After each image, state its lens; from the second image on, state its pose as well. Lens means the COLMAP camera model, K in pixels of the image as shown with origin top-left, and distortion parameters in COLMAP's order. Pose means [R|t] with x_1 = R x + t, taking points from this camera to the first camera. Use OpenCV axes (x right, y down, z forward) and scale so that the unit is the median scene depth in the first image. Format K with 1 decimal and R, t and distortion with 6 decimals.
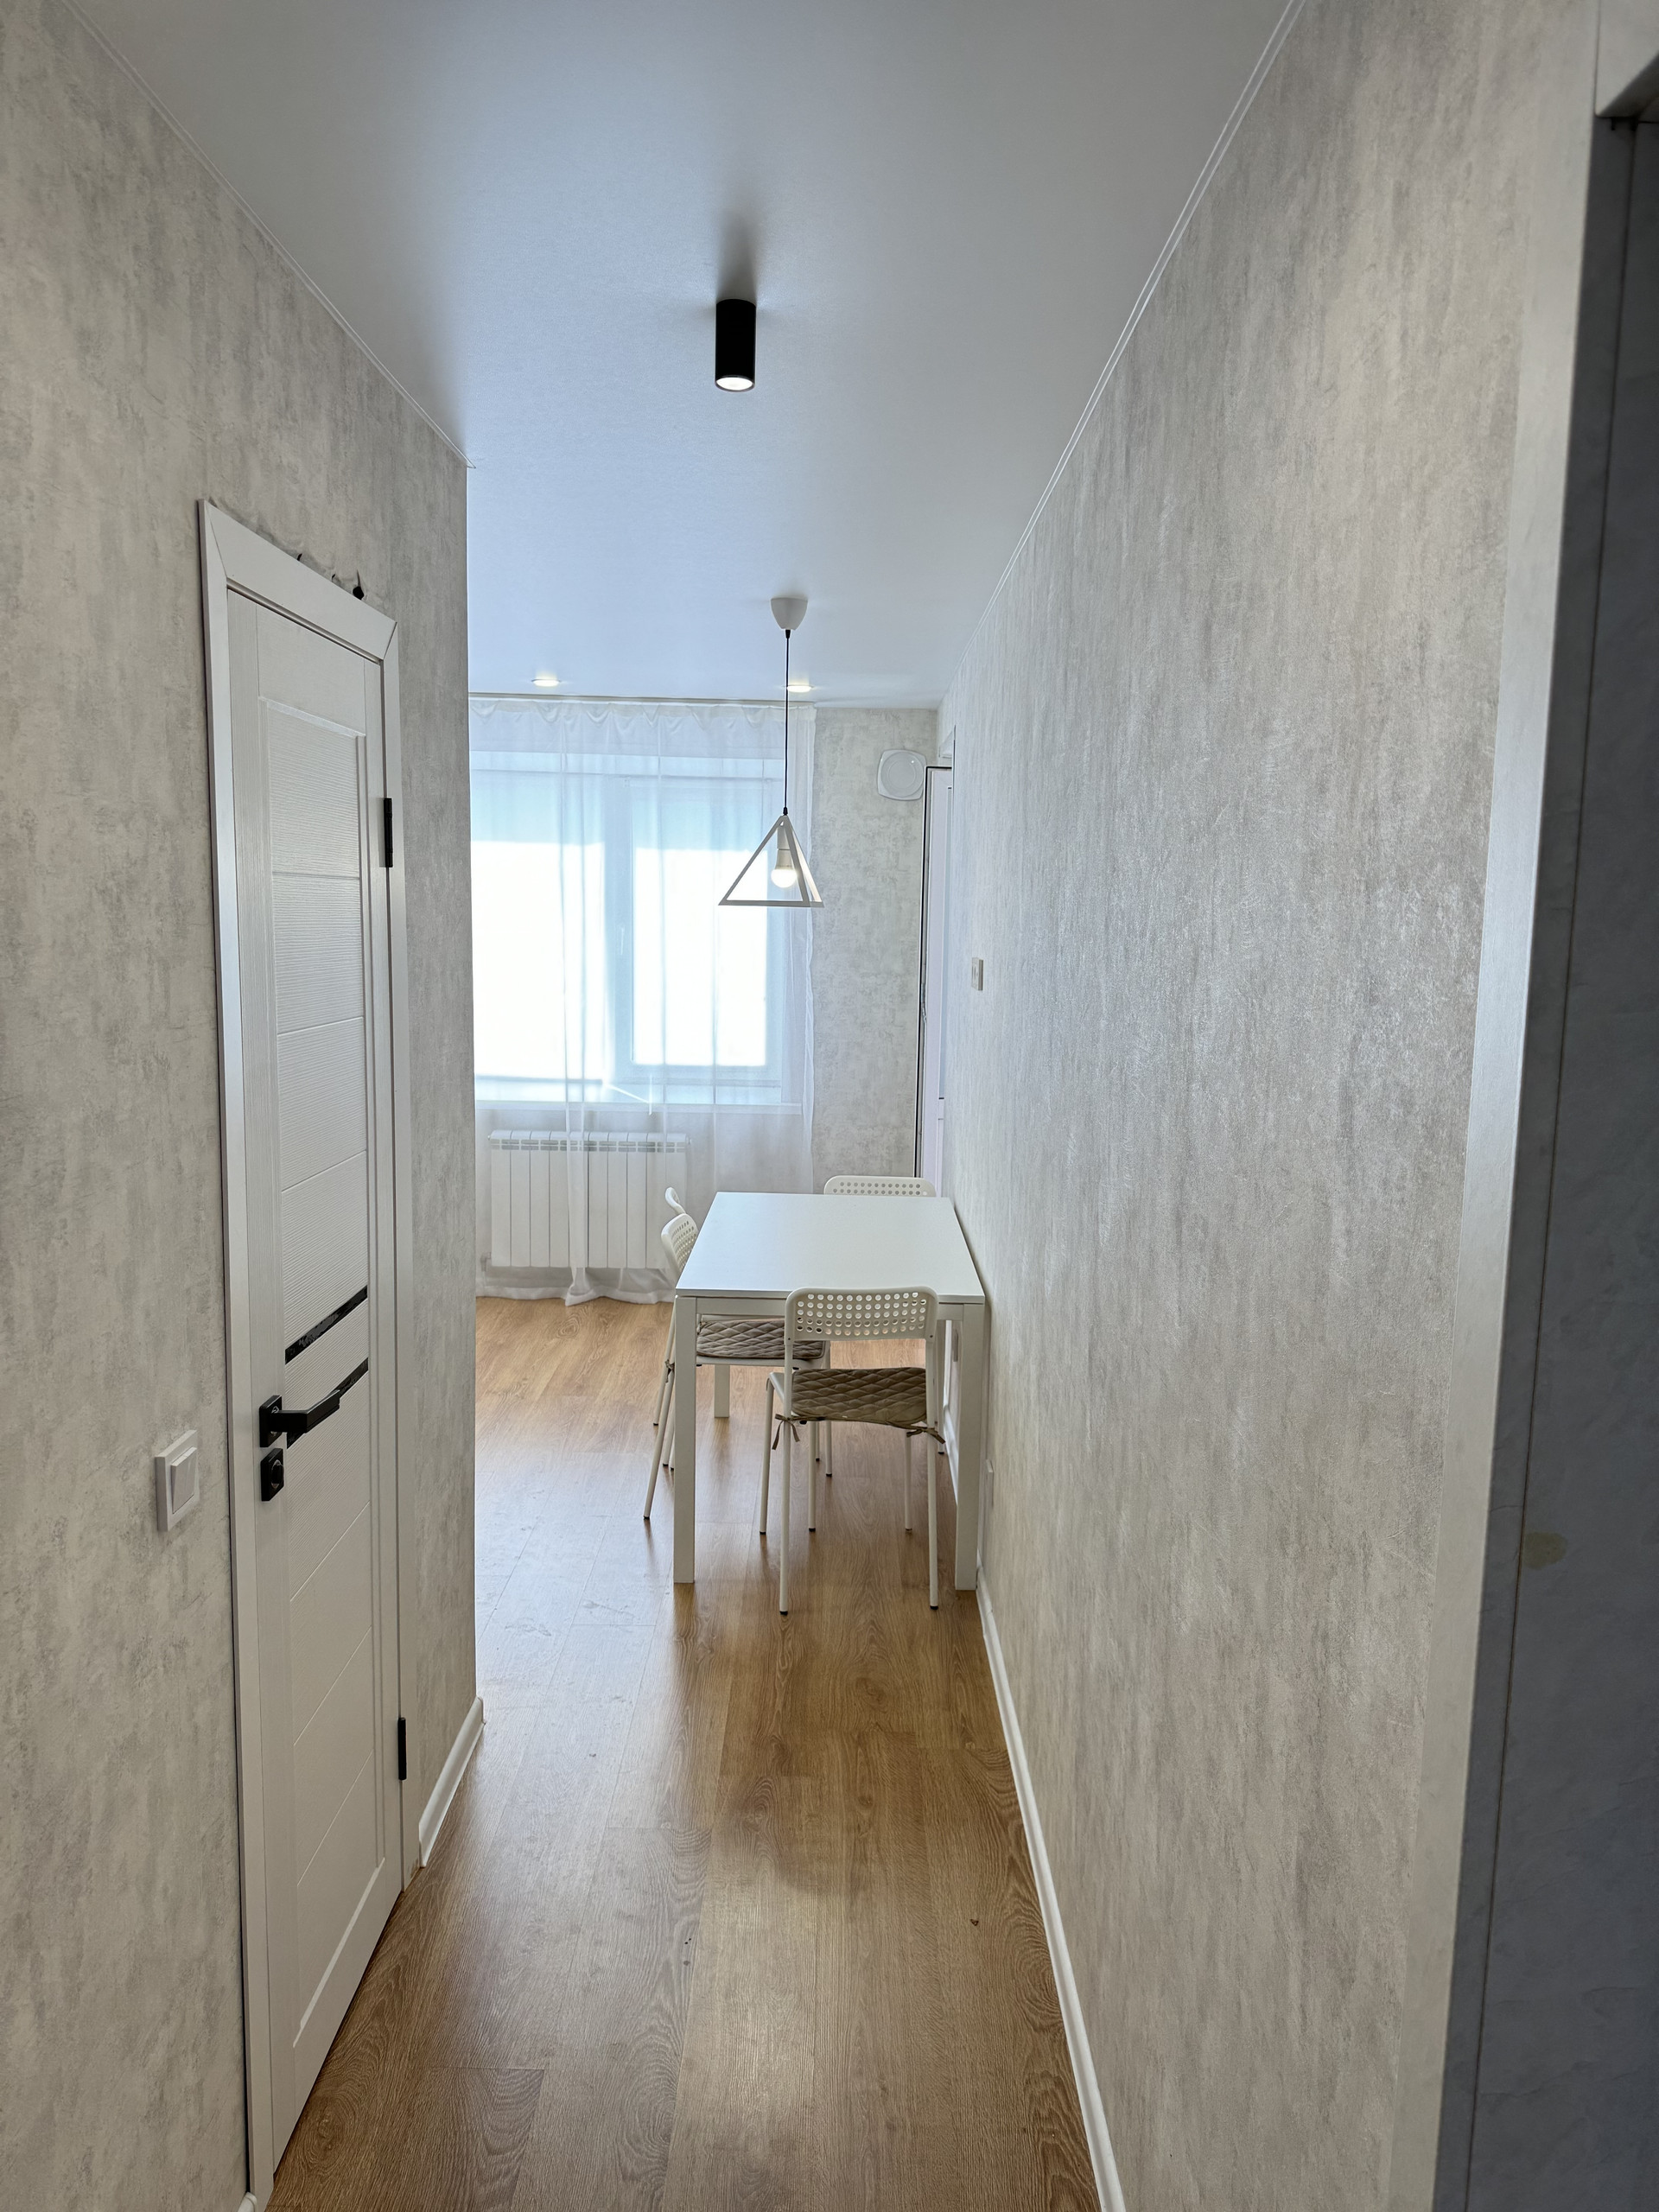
lens RADIAL K [[1555.7, 0, 824.2], [0, 1555.7, 1118.3], [0, 0, 1]] dist [0.138049, -0.265812]
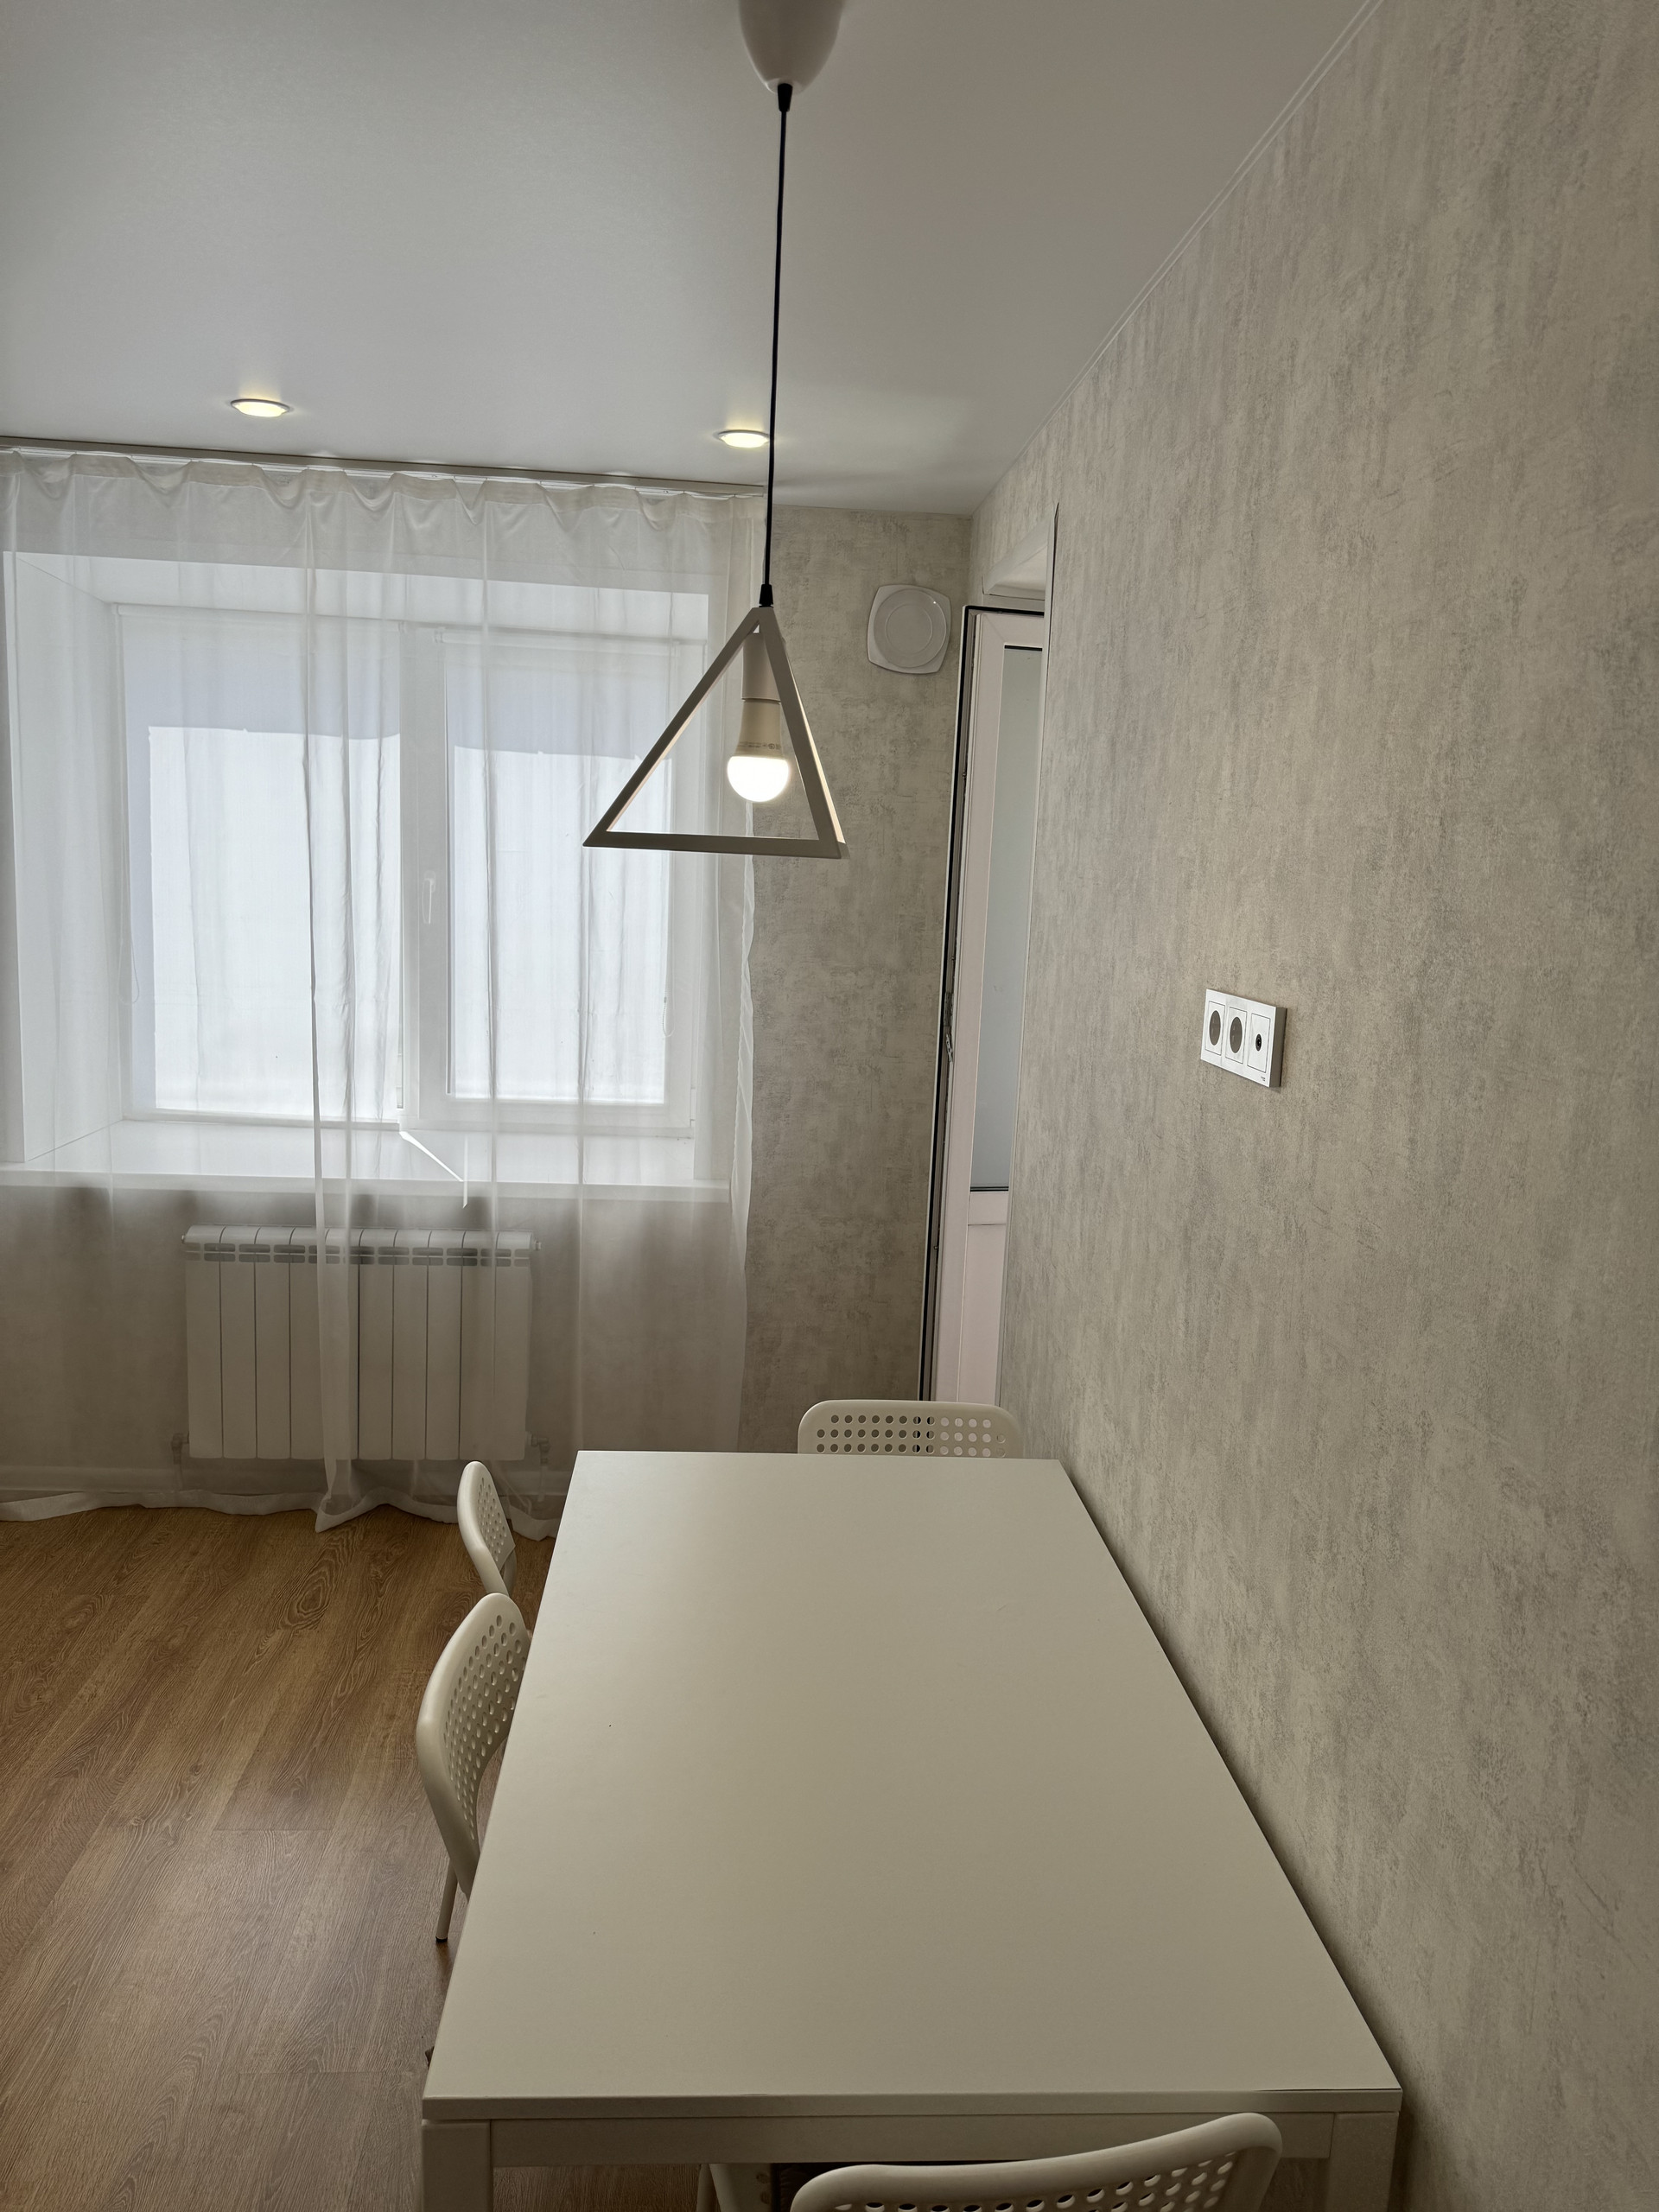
lens RADIAL K [[1555.7, 0, 824.2], [0, 1555.7, 1118.3], [0, 0, 1]] dist [0.138049, -0.265812]
pose [[0.996798, 0.012360, 0.078994, -0.025621], [-0.015034, 0.999331, 0.033351, -0.055480], [-0.078529, -0.034431, 0.996317, 0.406156]]
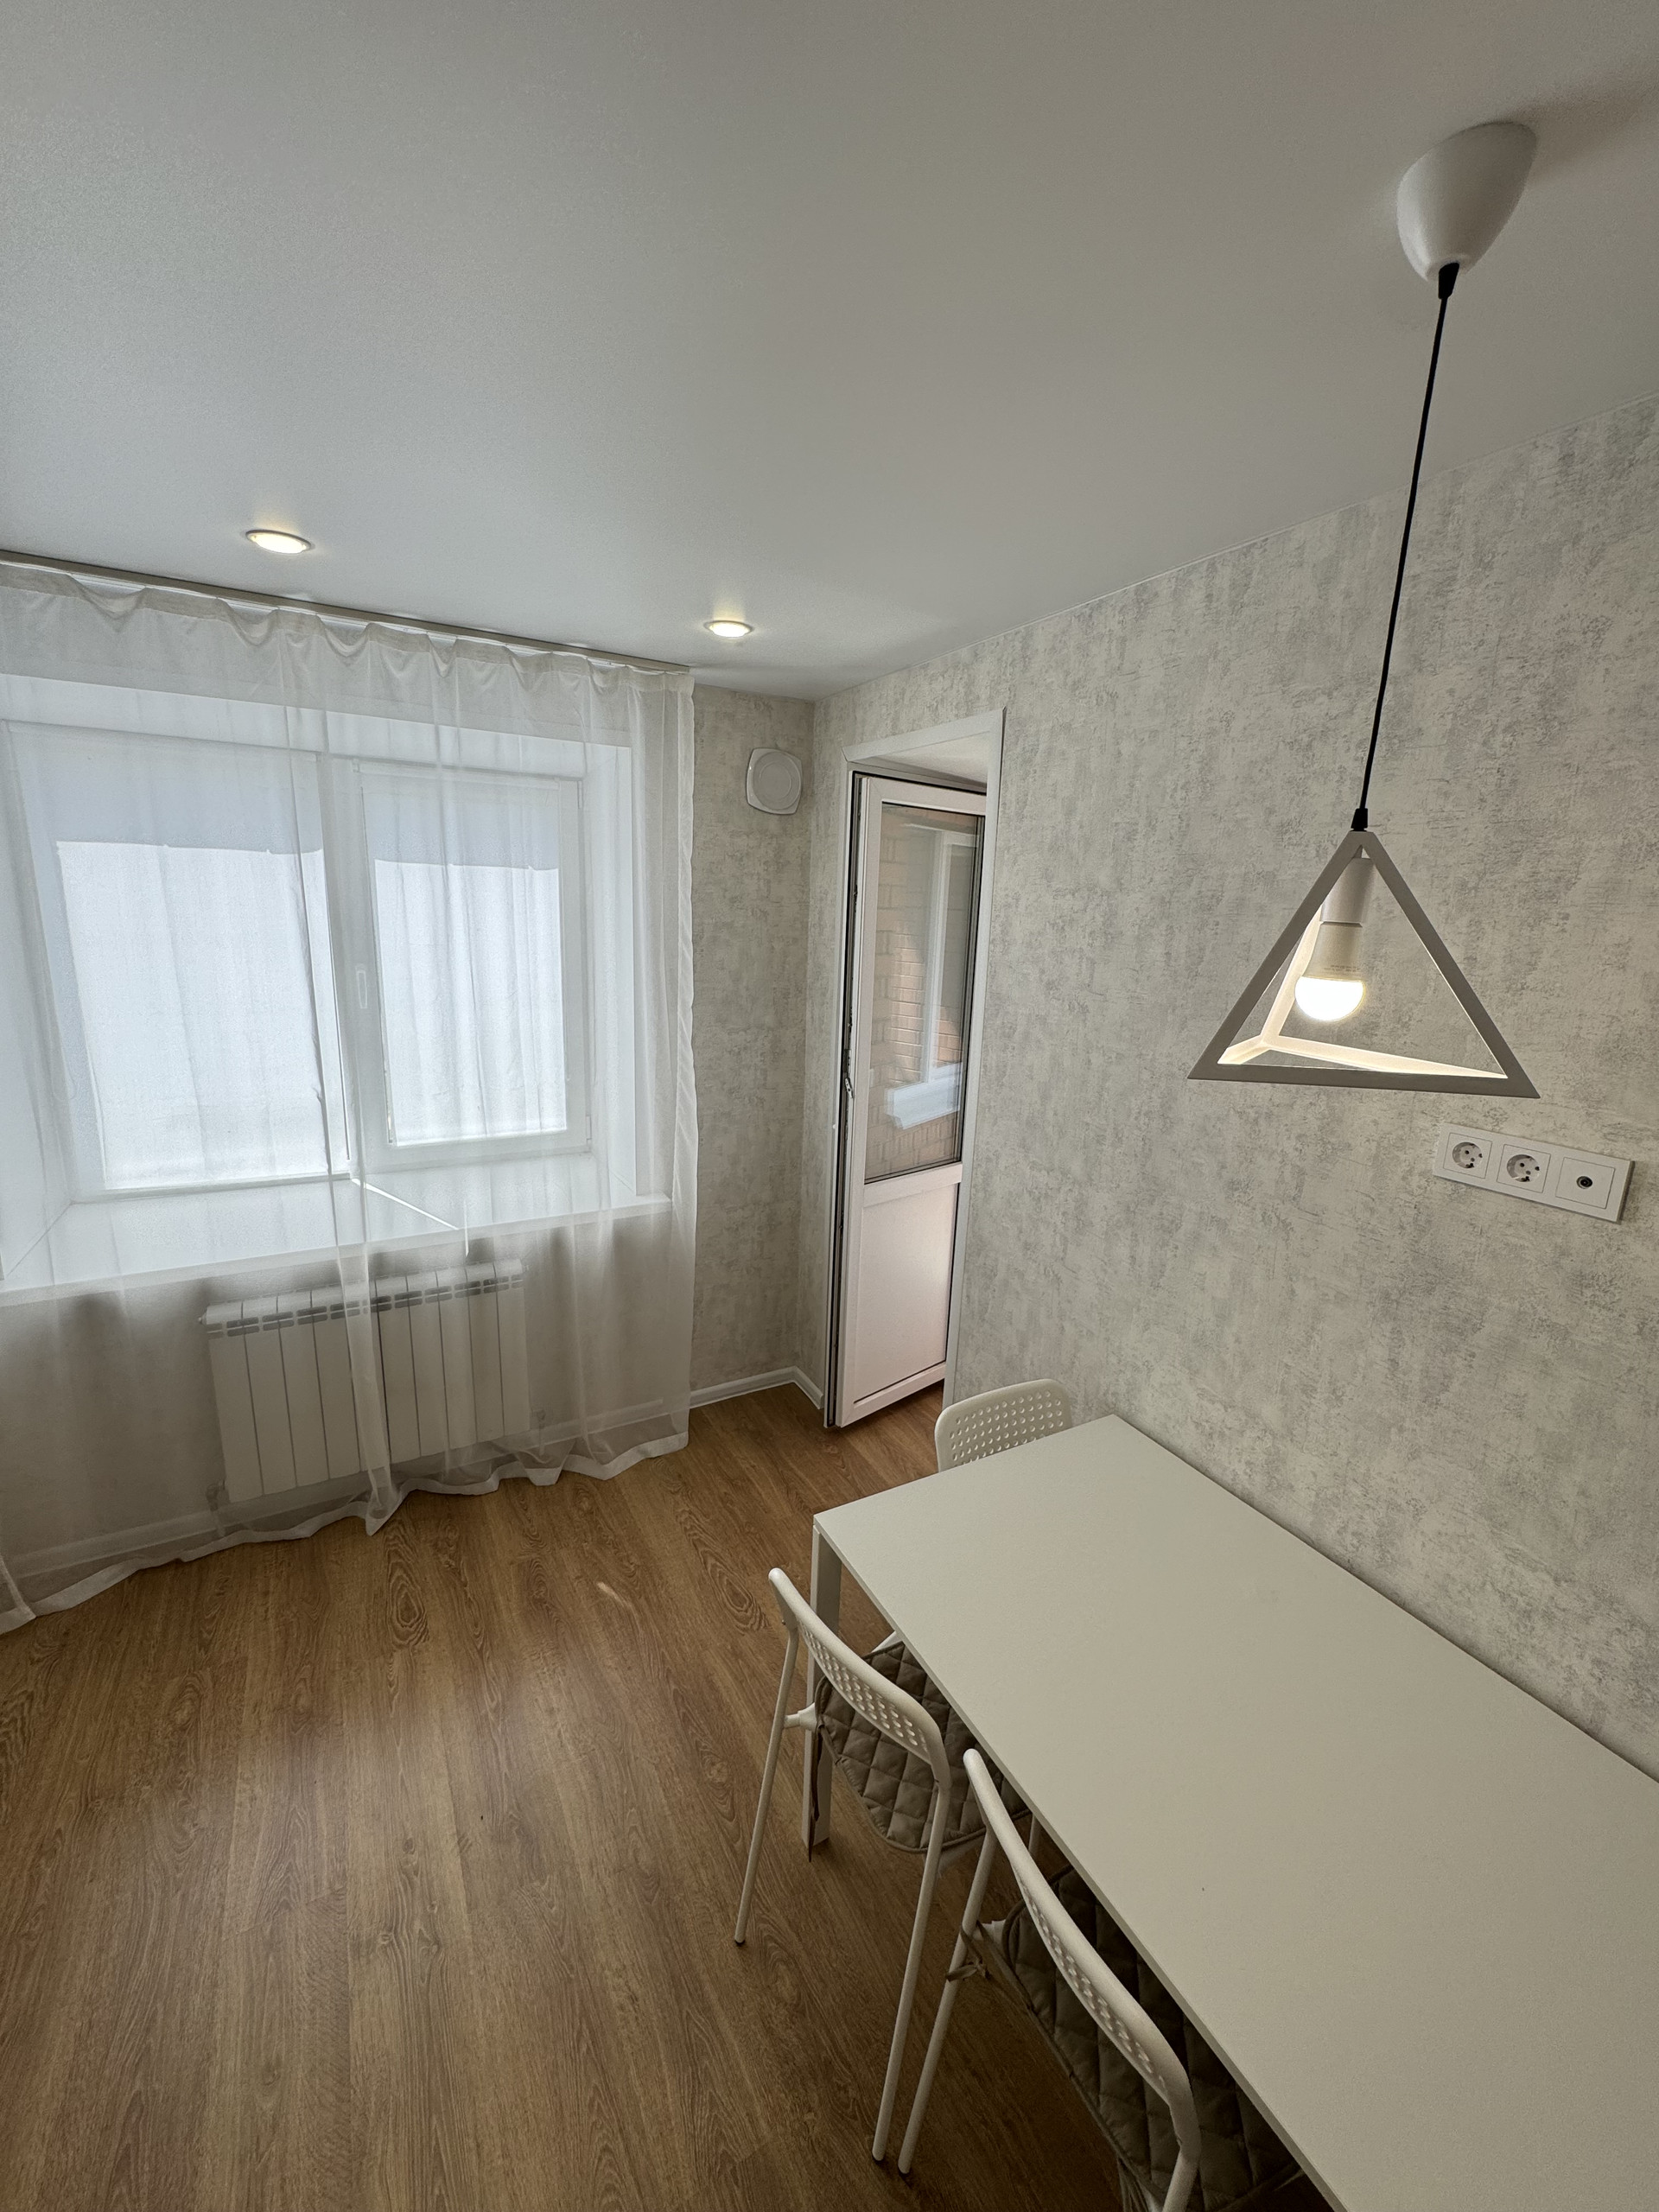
lens RADIAL K [[890.5, 0, 829.5], [0, 890.5, 1106.0], [0, 0, 1]] dist [-0.002780, -0.000300]
pose [[0.870019, -0.097555, 0.483270, -0.159442], [0.047495, 0.992253, 0.114796, -0.104664], [-0.490725, -0.076922, 0.867912, 0.572048]]
